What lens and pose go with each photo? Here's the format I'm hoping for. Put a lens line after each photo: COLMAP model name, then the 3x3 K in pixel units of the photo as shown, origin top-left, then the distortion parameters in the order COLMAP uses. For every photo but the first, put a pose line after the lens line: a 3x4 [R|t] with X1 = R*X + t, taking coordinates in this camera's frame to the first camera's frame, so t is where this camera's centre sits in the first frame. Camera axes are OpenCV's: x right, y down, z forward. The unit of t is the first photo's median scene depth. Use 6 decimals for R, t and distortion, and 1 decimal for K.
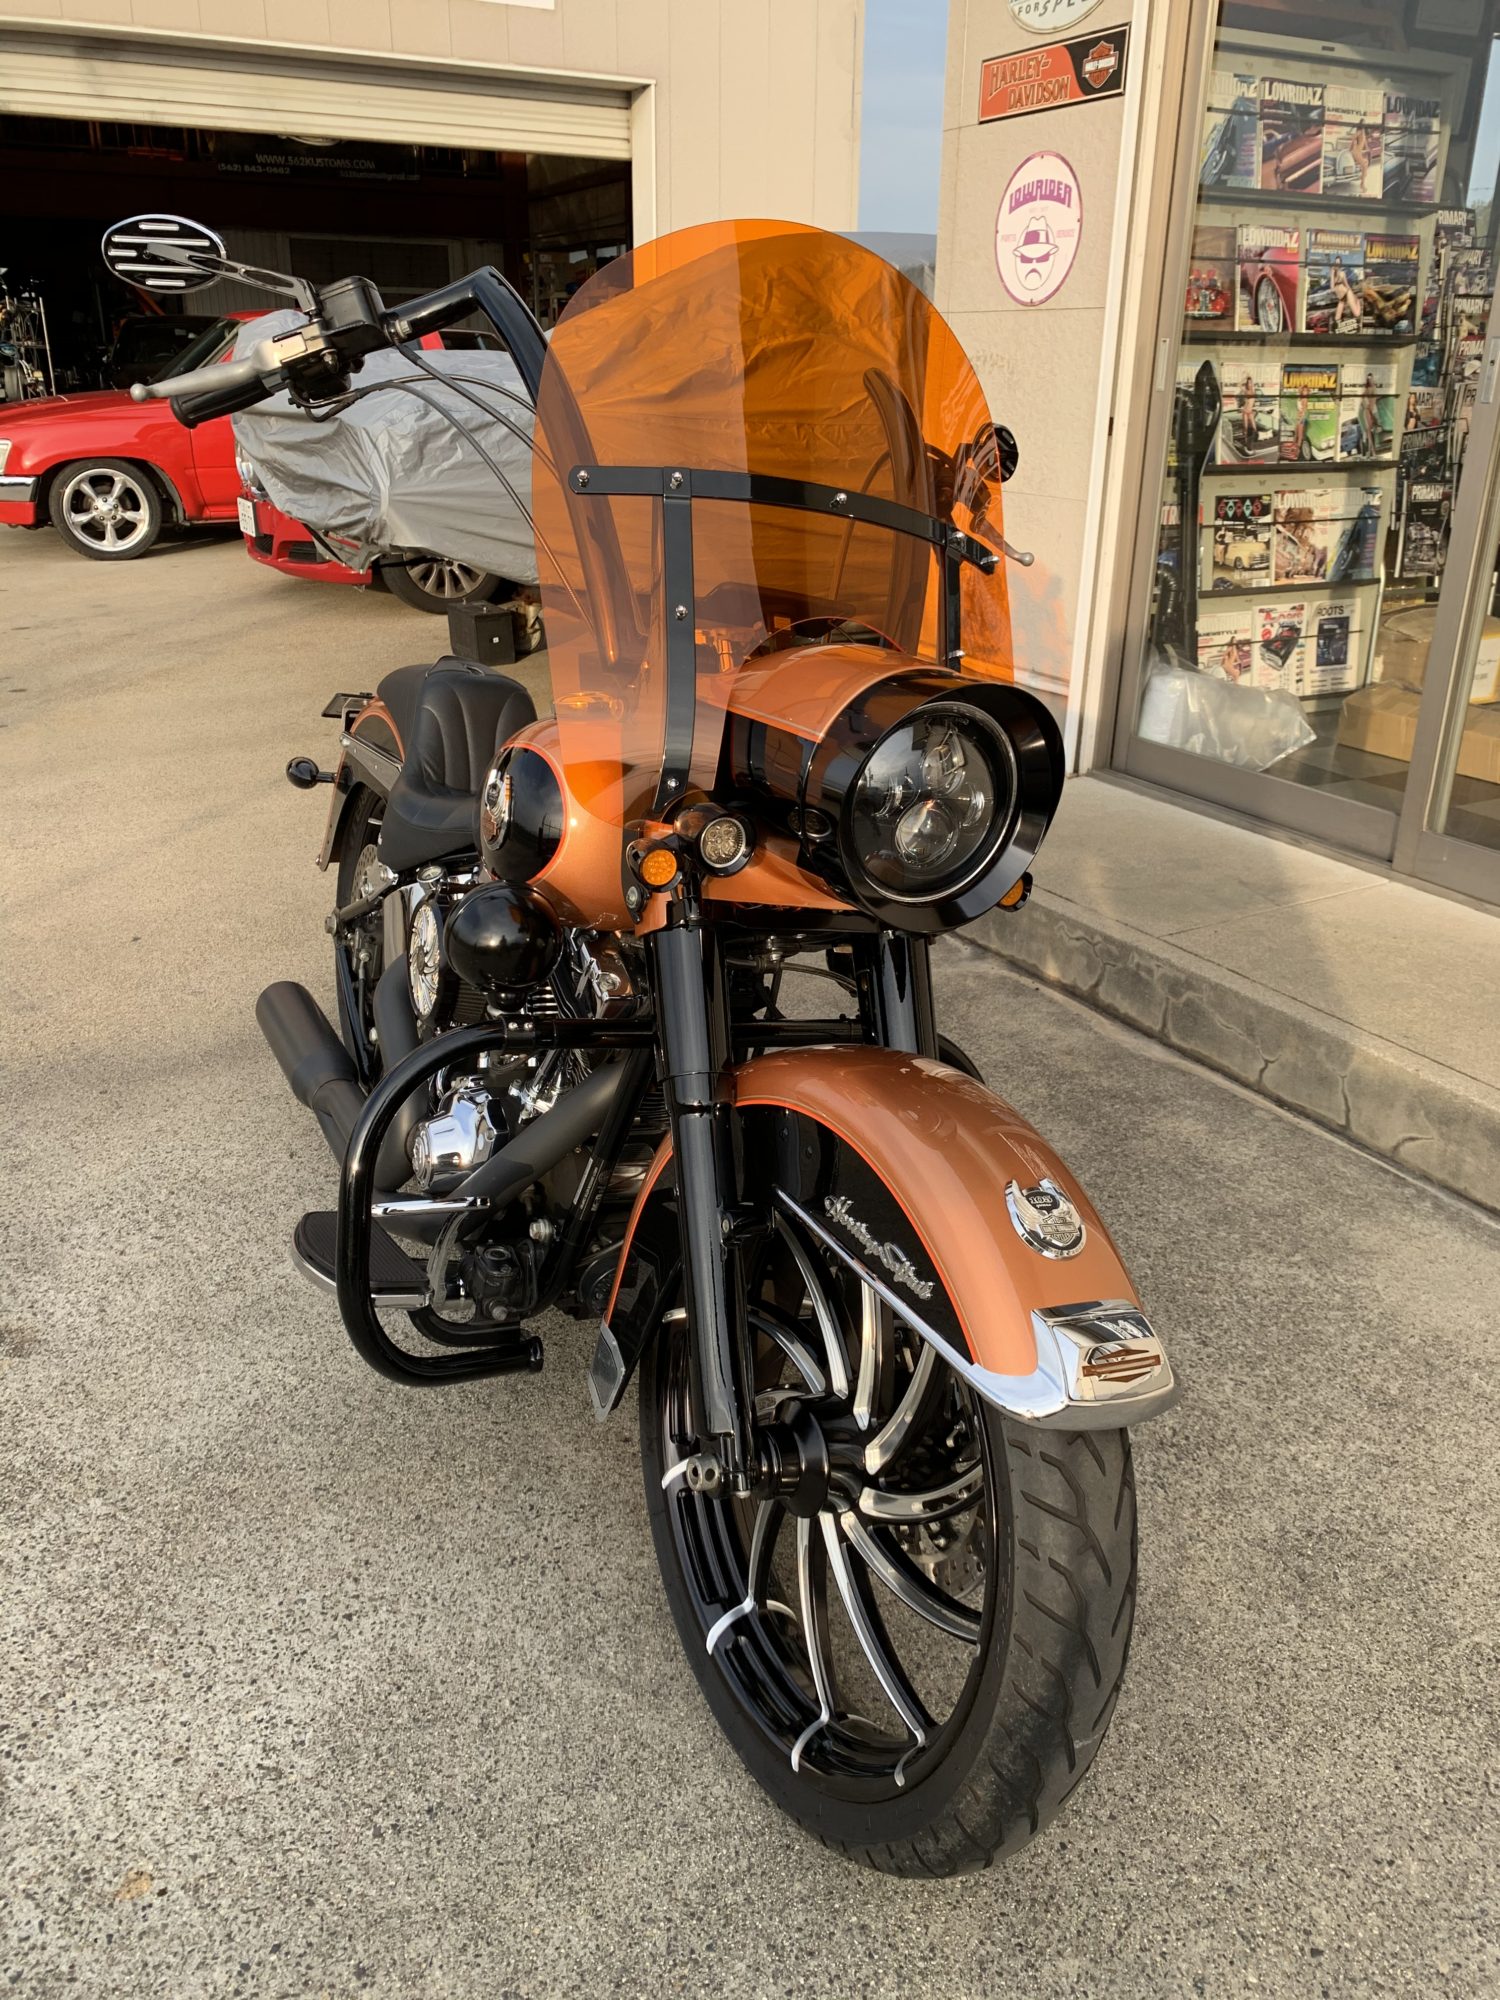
lens RADIAL K [[1520.3, 0, 755.6], [0, 1520.3, 994.4], [0, 0, 1]] dist [0.015757, -0.026350]
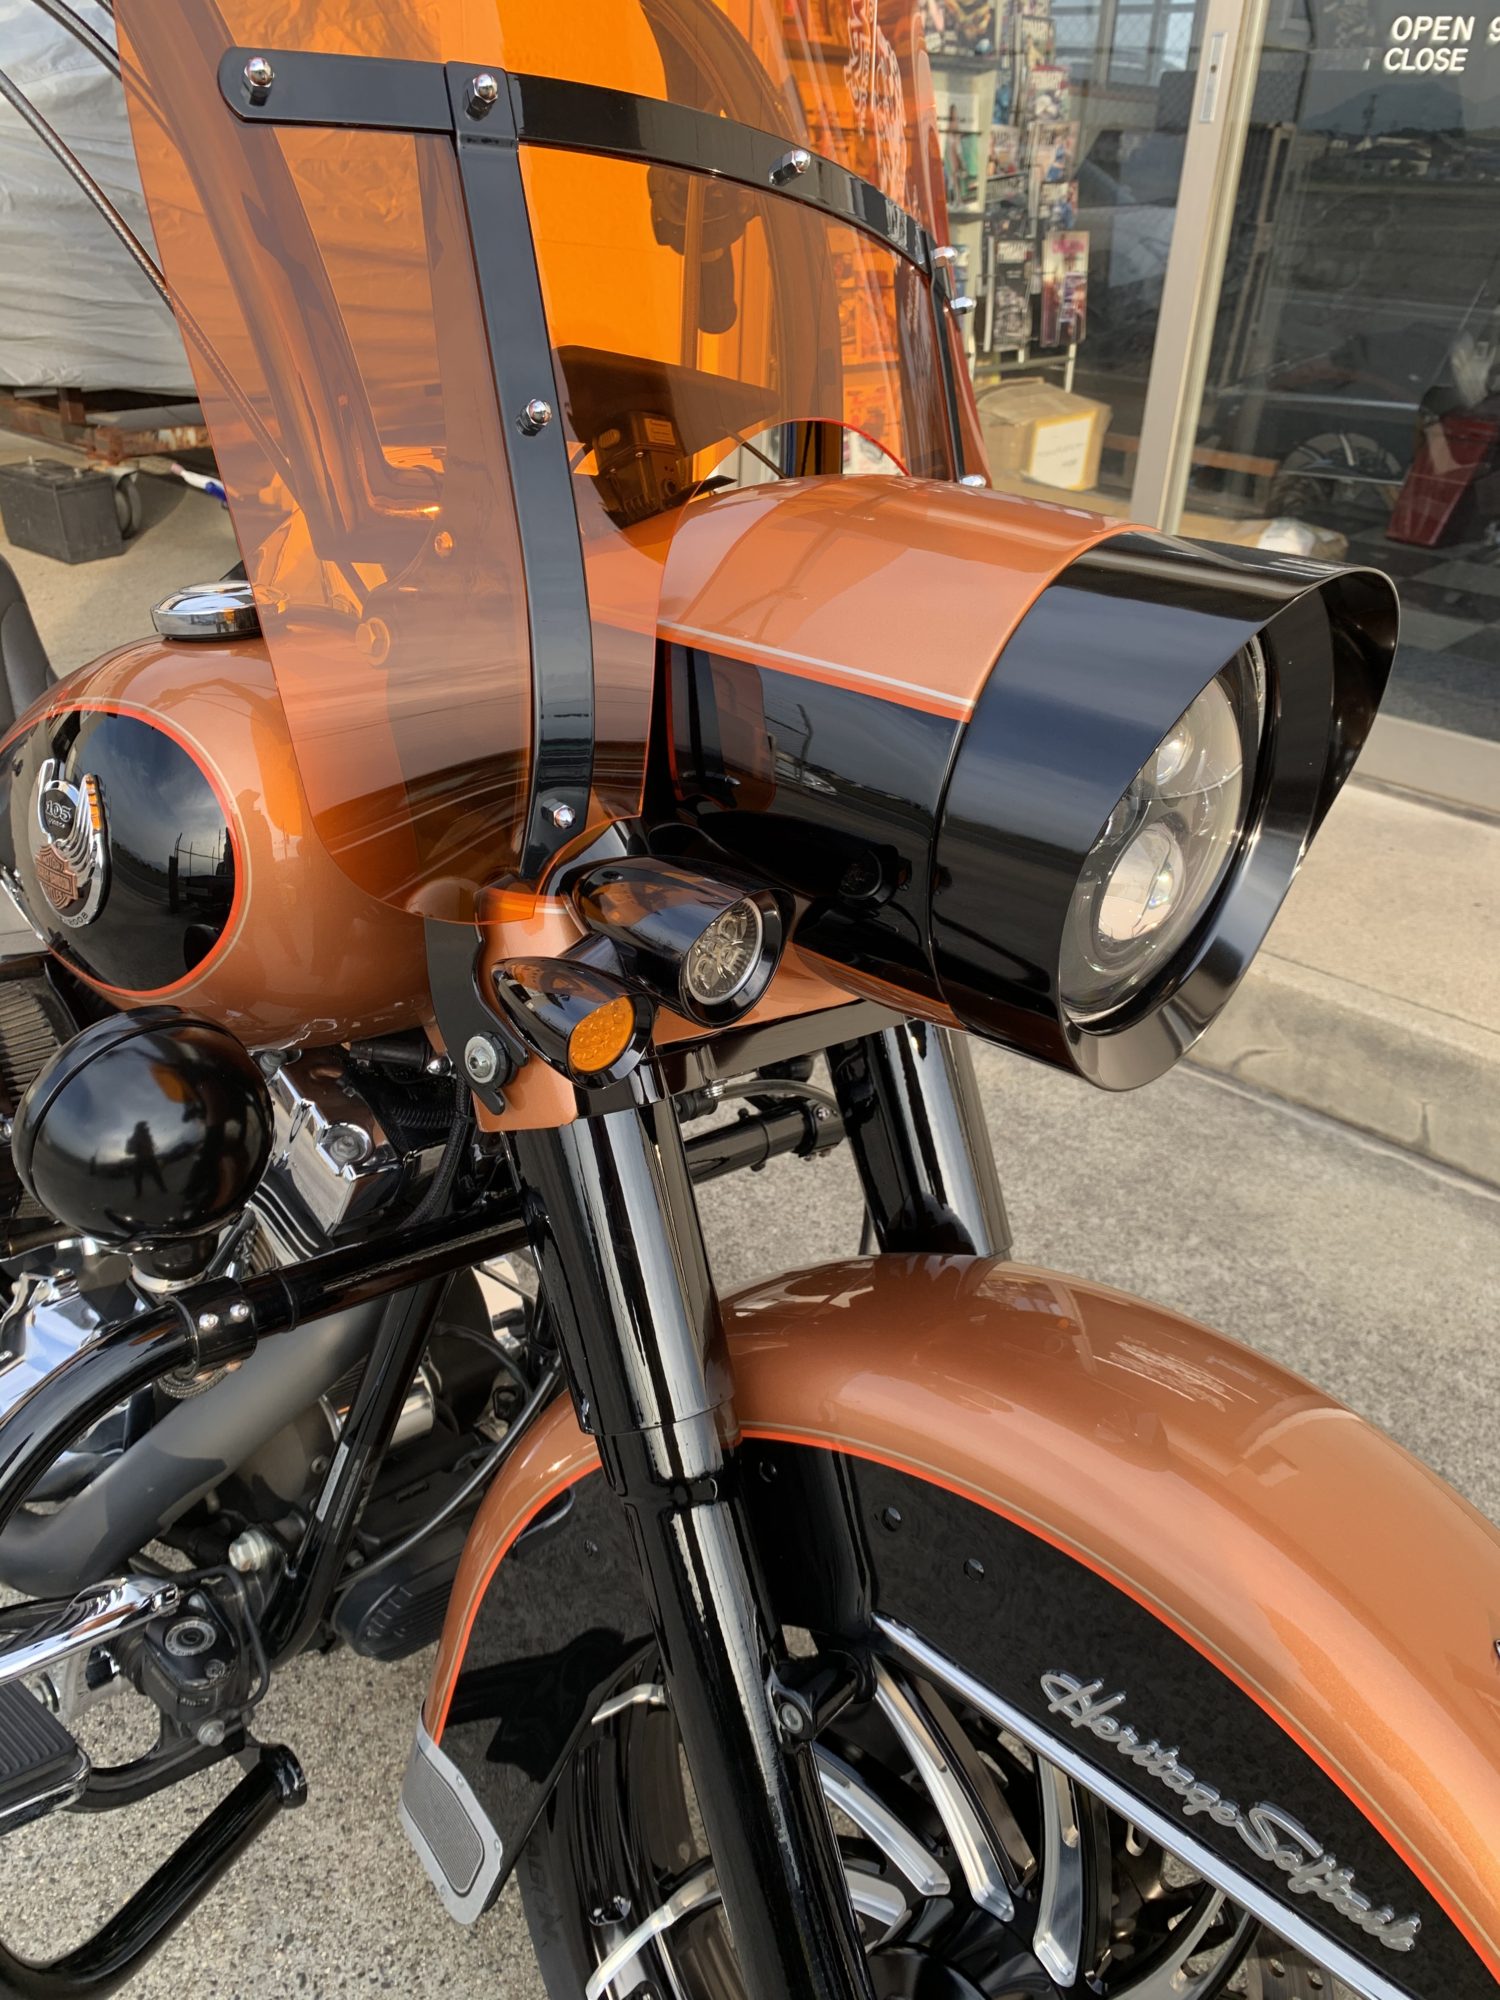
lens RADIAL K [[1520.3, 0, 745.8], [0, 1520.3, 1005.5], [0, 0, 1]] dist [0.015757, -0.026350]
pose [[0.940319, -0.143367, 0.308619, -0.046705], [0.101670, 0.983857, 0.147270, -0.044967], [-0.324751, -0.107104, 0.939716, 0.175016]]
